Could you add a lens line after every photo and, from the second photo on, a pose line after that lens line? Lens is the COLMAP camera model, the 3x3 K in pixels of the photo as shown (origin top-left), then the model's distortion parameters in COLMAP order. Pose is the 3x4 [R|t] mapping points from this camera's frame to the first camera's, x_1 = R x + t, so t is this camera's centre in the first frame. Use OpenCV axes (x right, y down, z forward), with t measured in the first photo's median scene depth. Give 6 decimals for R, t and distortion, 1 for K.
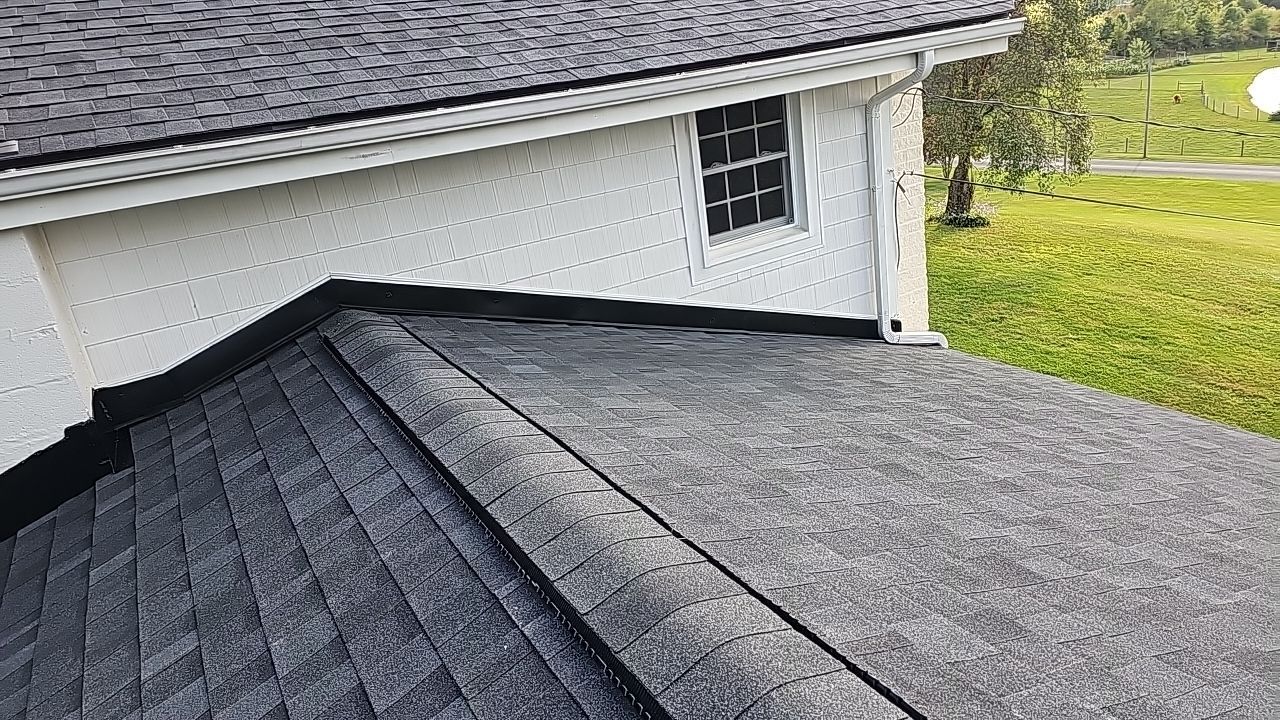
lens RADIAL K [[857.9, 0, 654.7], [0, 857.9, 350.0], [0, 0, 1]] dist [0.074047, -0.066945]
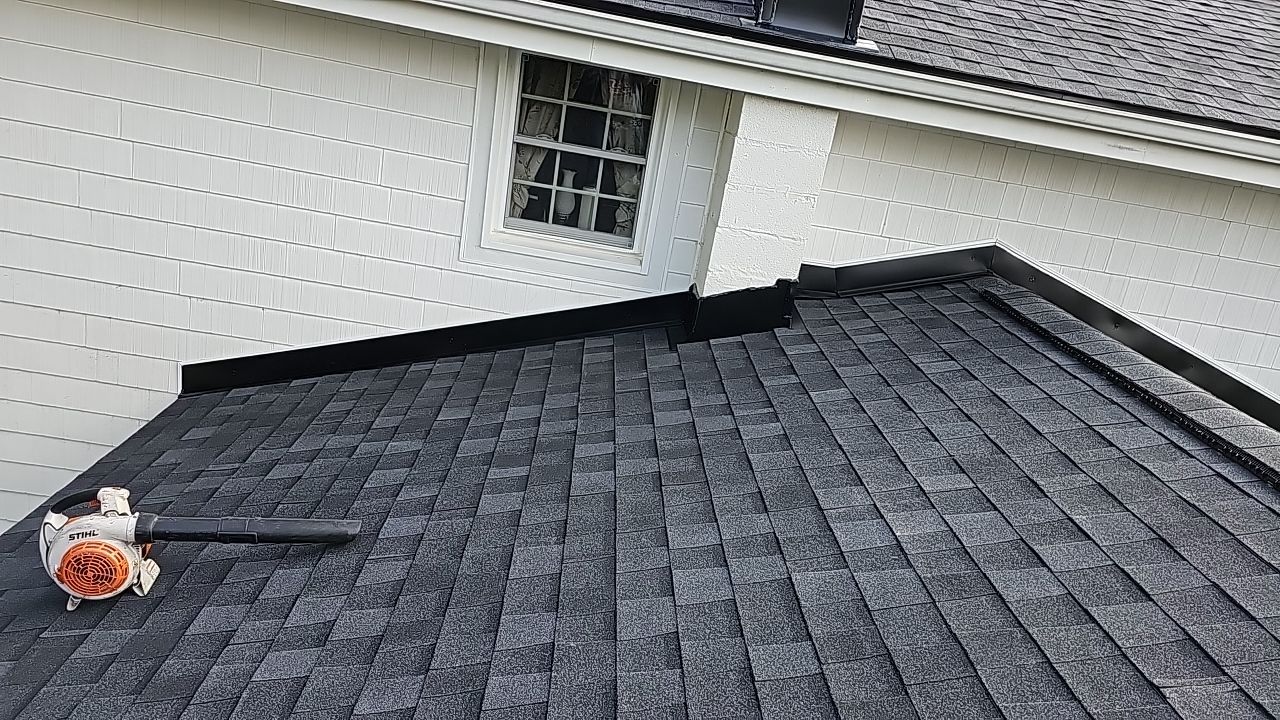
lens RADIAL K [[855.9, 0, 641.3], [0, 855.9, 366.0], [0, 0, 1]] dist [0.082402, -0.077974]
pose [[0.835076, 0.418567, -0.357000, -0.325672], [-0.422537, 0.903560, 0.071009, 0.177453], [0.352293, 0.091547, 0.931402, -0.147263]]
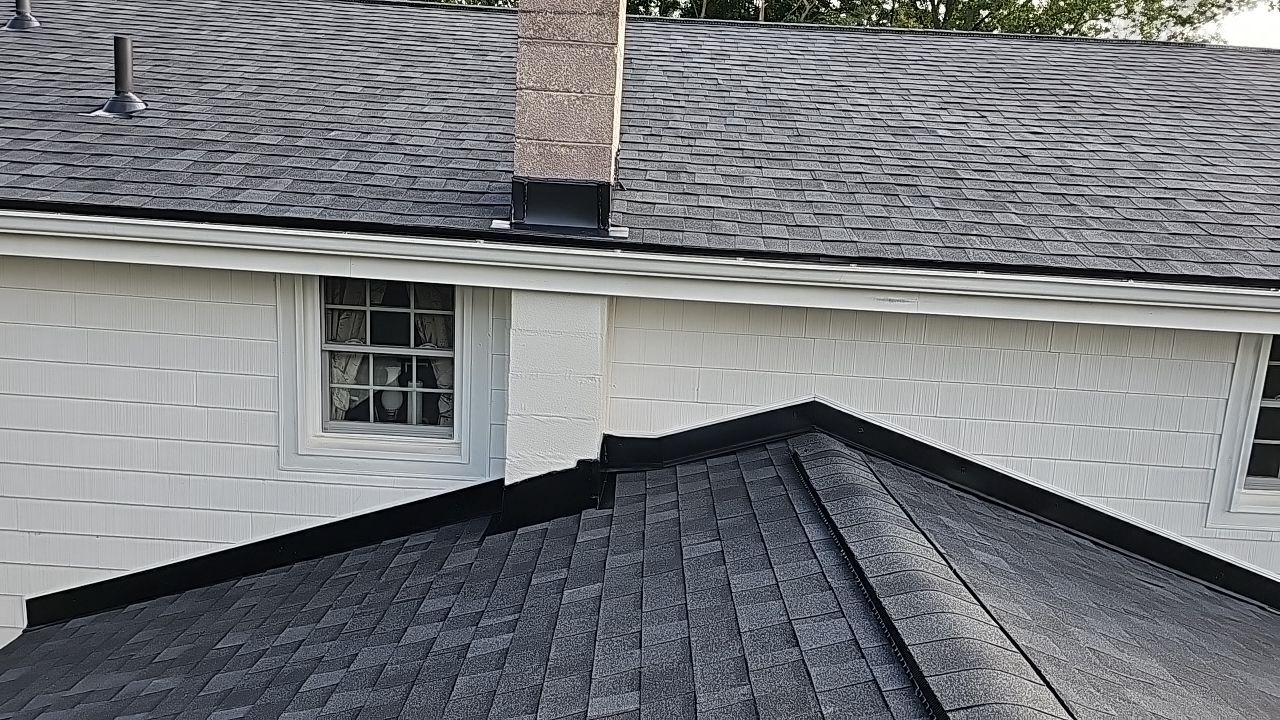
lens RADIAL K [[855.9, 0, 641.3], [0, 855.9, 366.0], [0, 0, 1]] dist [0.082402, -0.077974]
pose [[0.836999, 0.272693, -0.474417, -0.075265], [-0.329764, 0.943231, -0.039626, -0.011991], [0.436680, 0.189613, 0.879408, -0.012961]]
